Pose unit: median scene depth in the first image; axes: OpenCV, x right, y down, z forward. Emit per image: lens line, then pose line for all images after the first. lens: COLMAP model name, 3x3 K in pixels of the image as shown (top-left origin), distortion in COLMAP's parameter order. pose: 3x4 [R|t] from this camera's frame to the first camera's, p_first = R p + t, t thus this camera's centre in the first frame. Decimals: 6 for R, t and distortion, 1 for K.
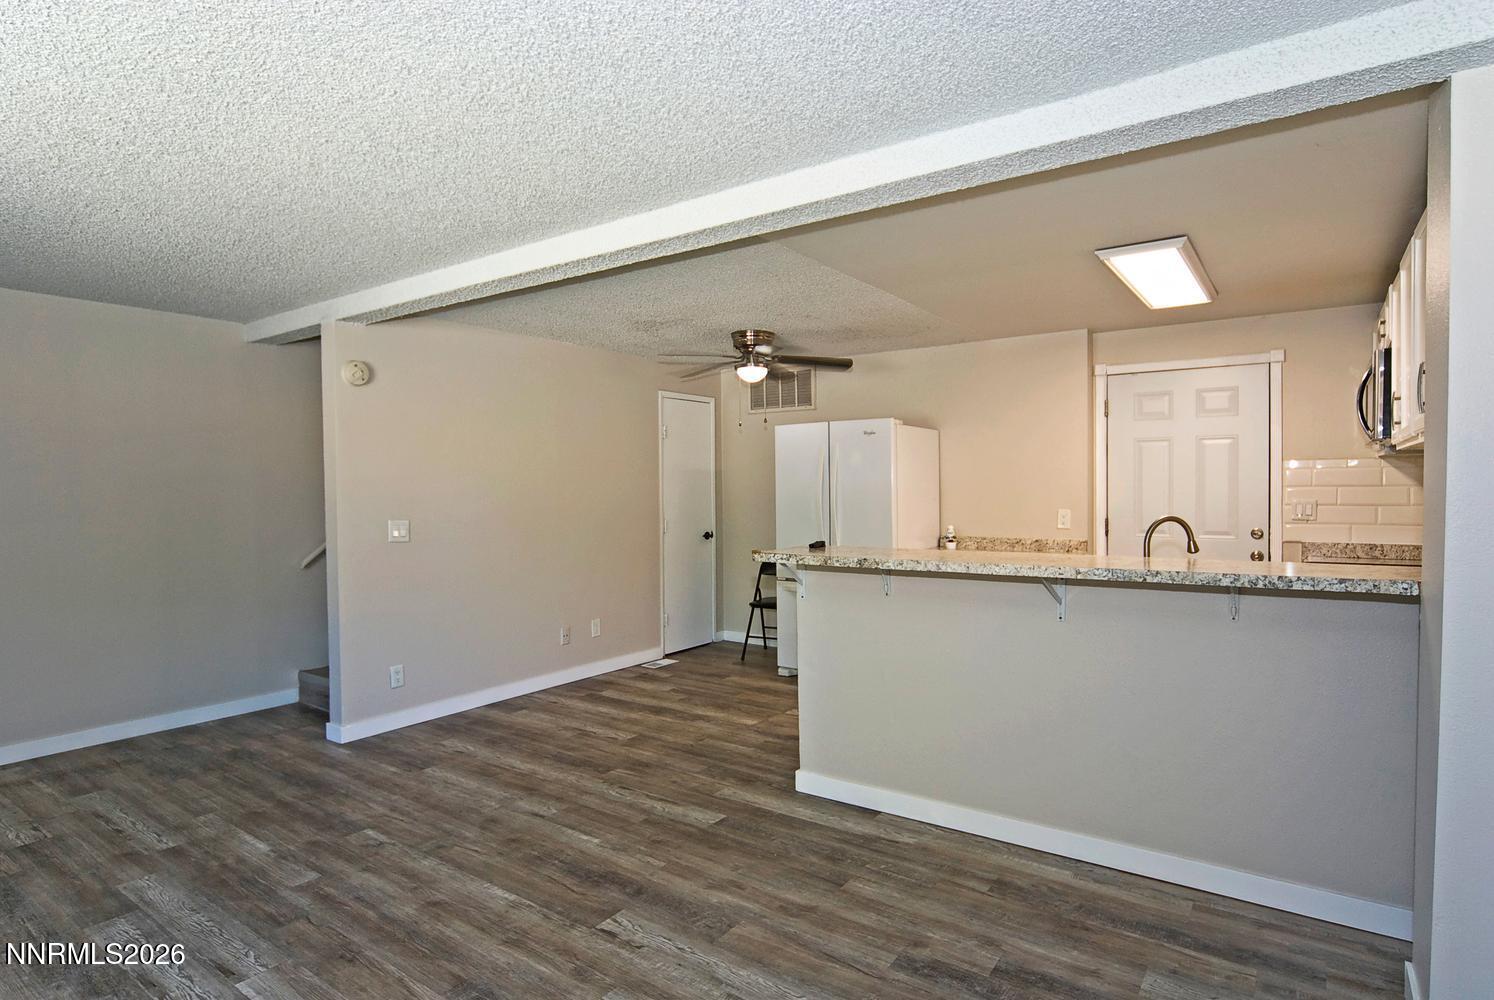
lens RADIAL K [[800.6, 0, 742.7], [0, 800.6, 495.1], [0, 0, 1]] dist [-0.014791, -0.000032]
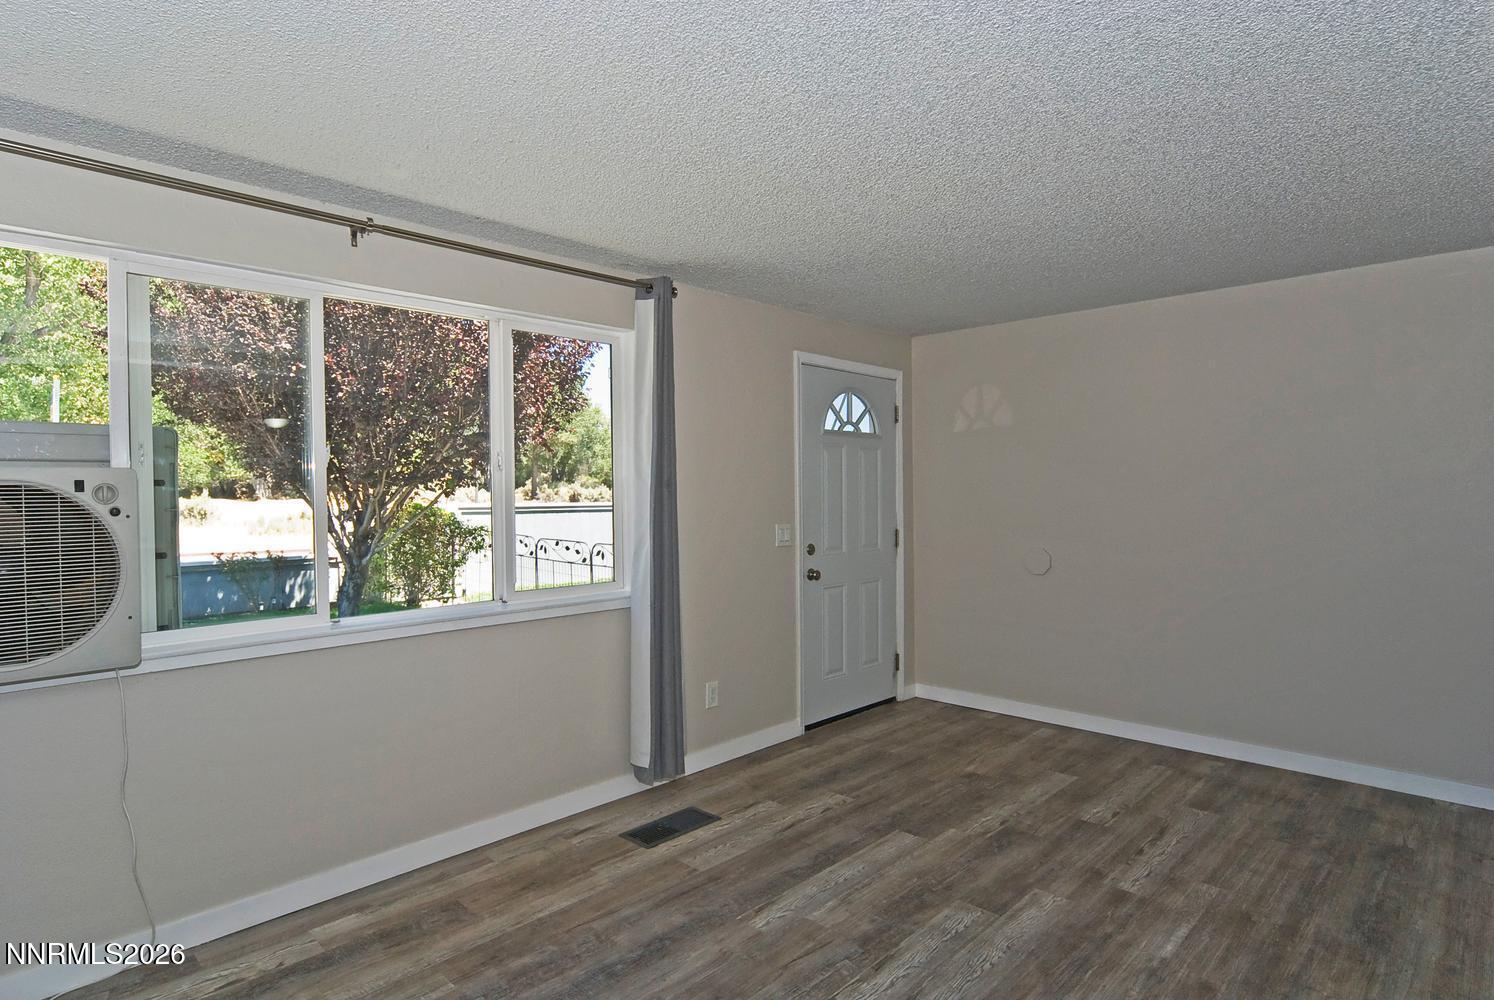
lens RADIAL K [[800.6, 0, 741.2], [0, 800.6, 502.4], [0, 0, 1]] dist [-0.014791, -0.000032]
pose [[-0.153391, 0.023107, -0.987895, 0.164052], [-0.003577, 0.999707, 0.023938, -0.008620], [0.988159, 0.007205, -0.153264, 0.535990]]
